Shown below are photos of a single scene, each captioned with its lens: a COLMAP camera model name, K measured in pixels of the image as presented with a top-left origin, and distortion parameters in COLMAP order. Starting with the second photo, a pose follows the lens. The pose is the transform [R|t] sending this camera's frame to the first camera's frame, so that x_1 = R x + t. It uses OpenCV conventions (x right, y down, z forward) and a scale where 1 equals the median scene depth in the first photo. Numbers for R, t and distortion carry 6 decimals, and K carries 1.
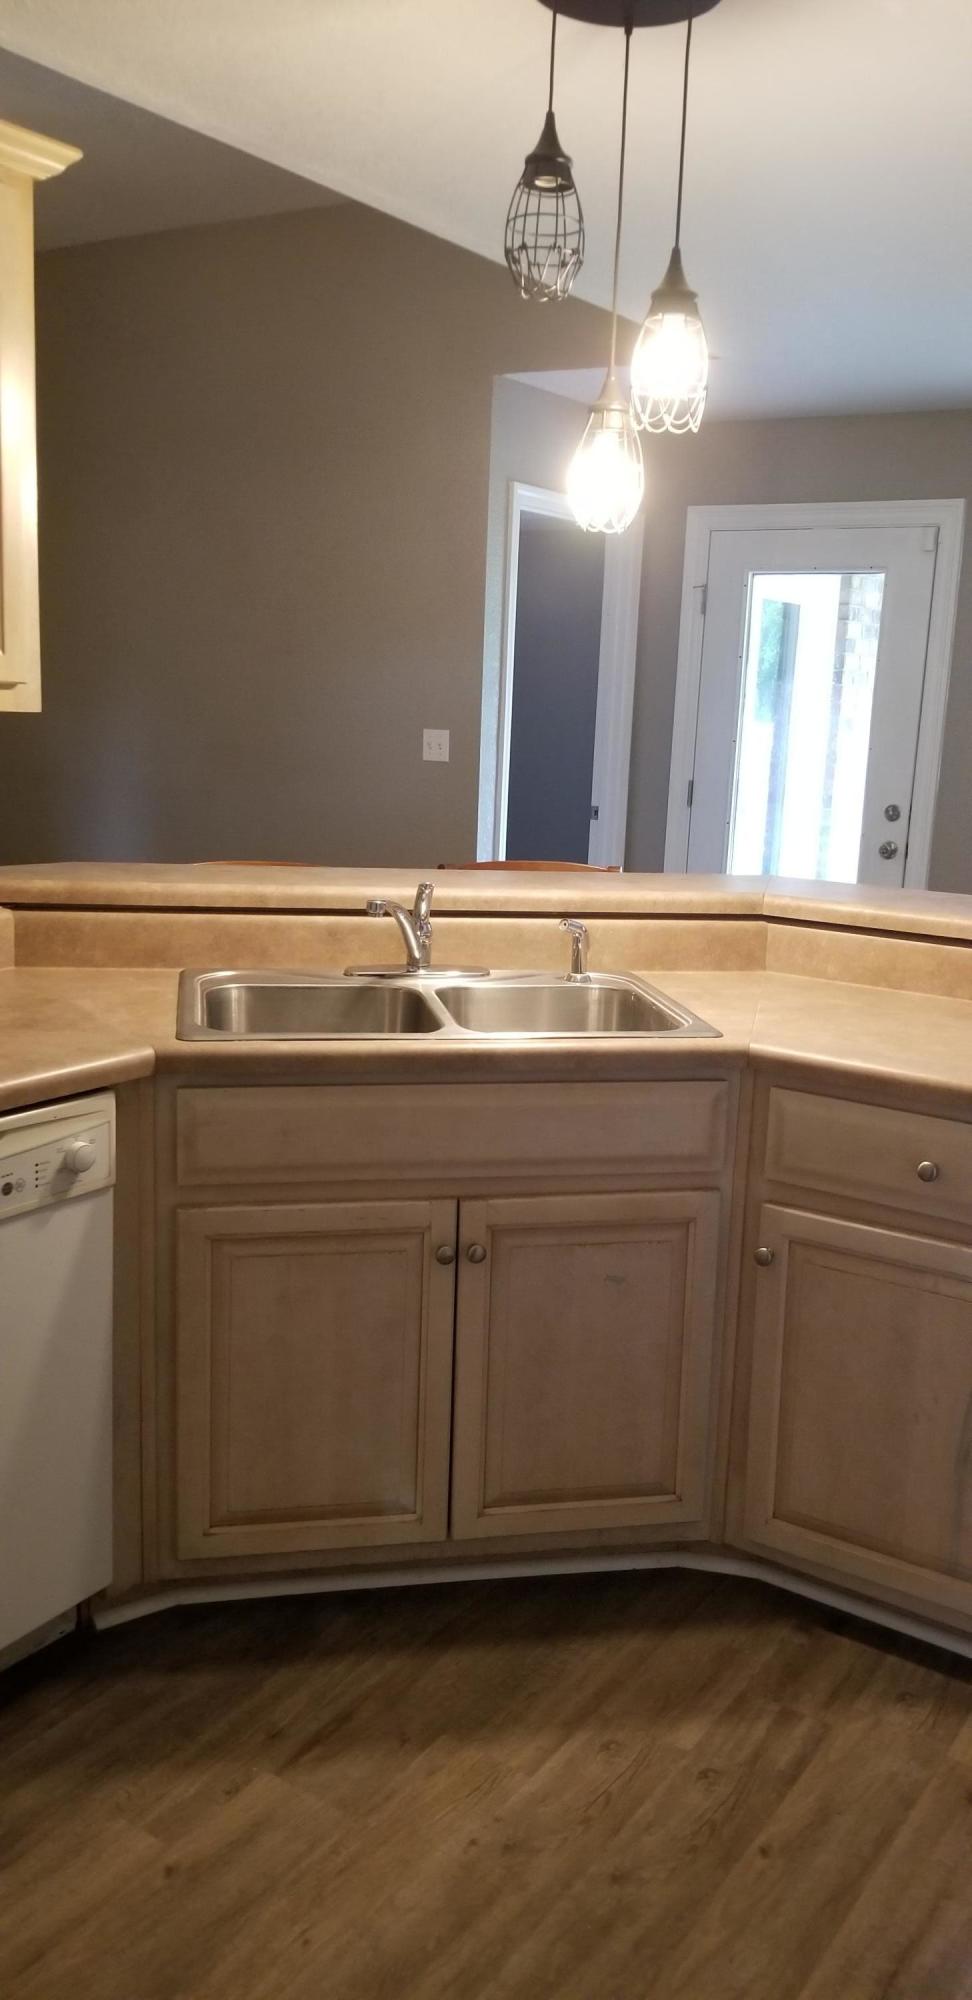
lens RADIAL K [[1585.0, 0, 542.0], [0, 1585.0, 1000.5], [0, 0, 1]] dist [-0.005413, -0.003993]
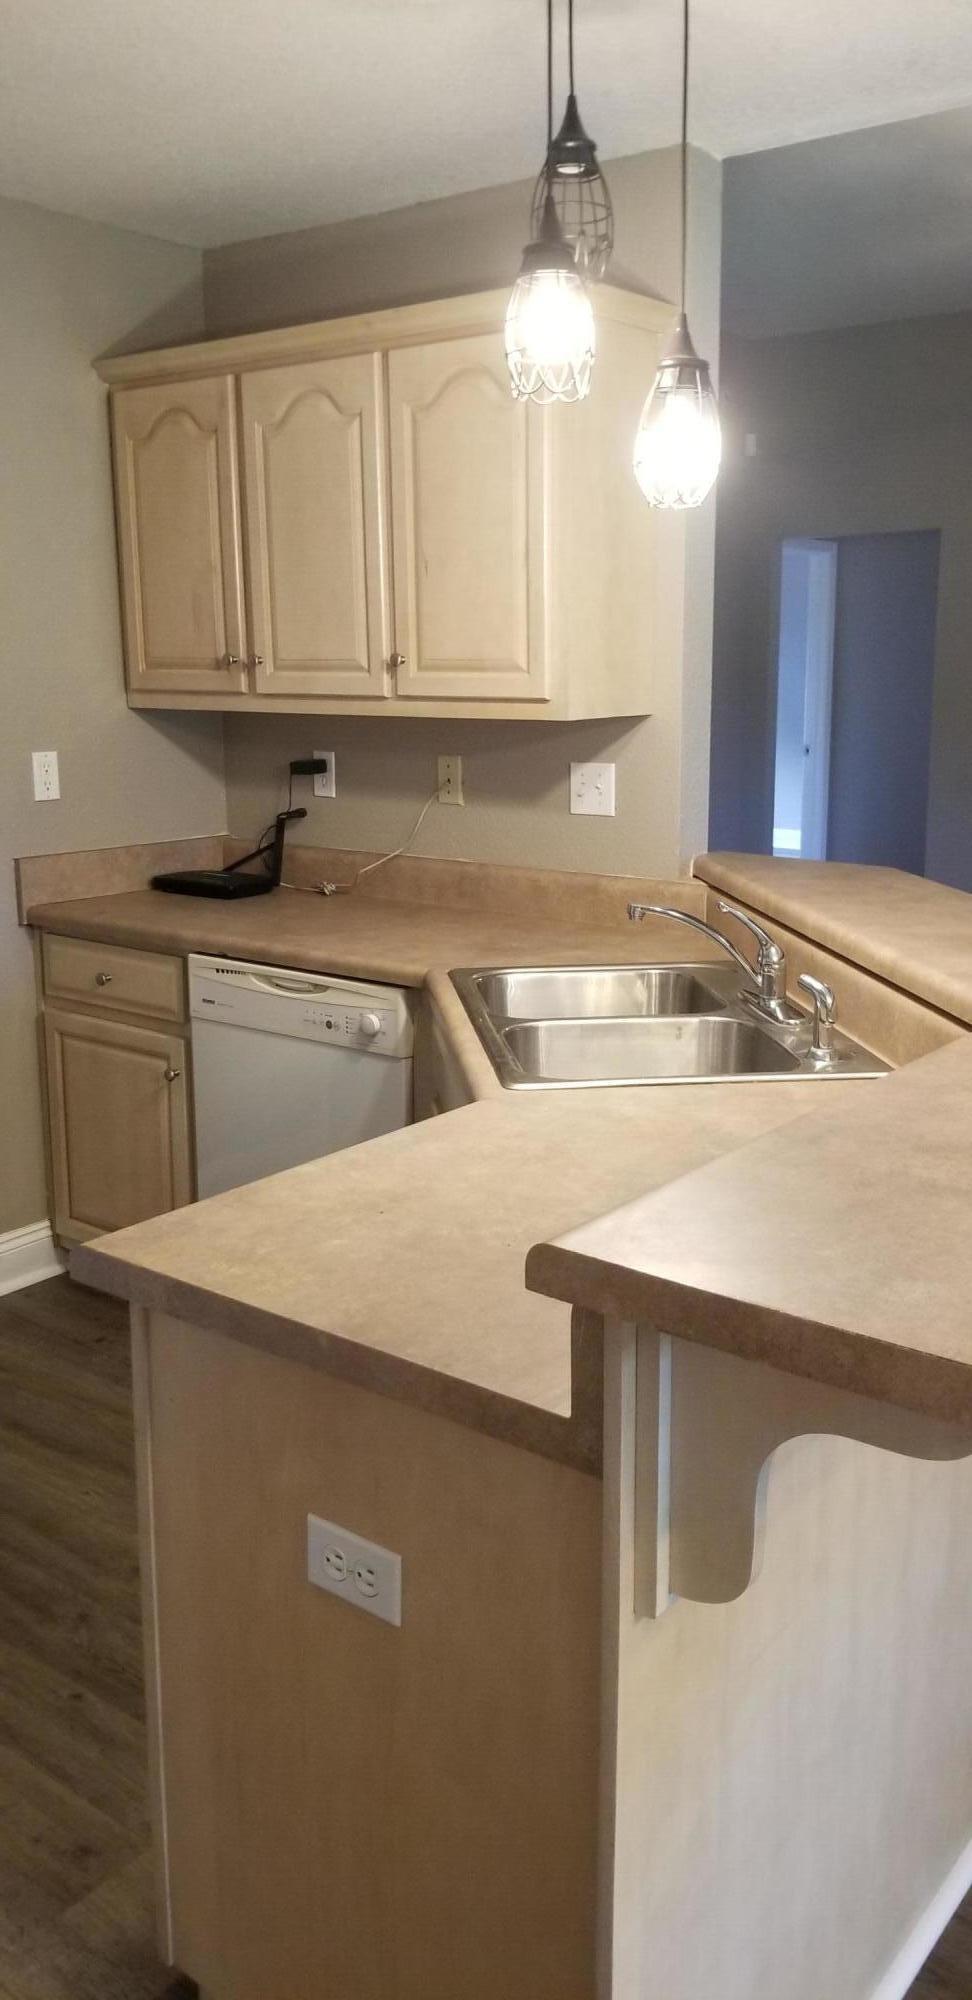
lens RADIAL K [[1585.0, 0, 542.0], [0, 1585.0, 1000.5], [0, 0, 1]] dist [-0.005413, -0.003993]
pose [[-0.060500, 0.175408, -0.982635, 1.120286], [-0.206265, 0.960994, 0.184244, -0.222030], [0.976624, 0.213830, -0.021959, 1.202531]]
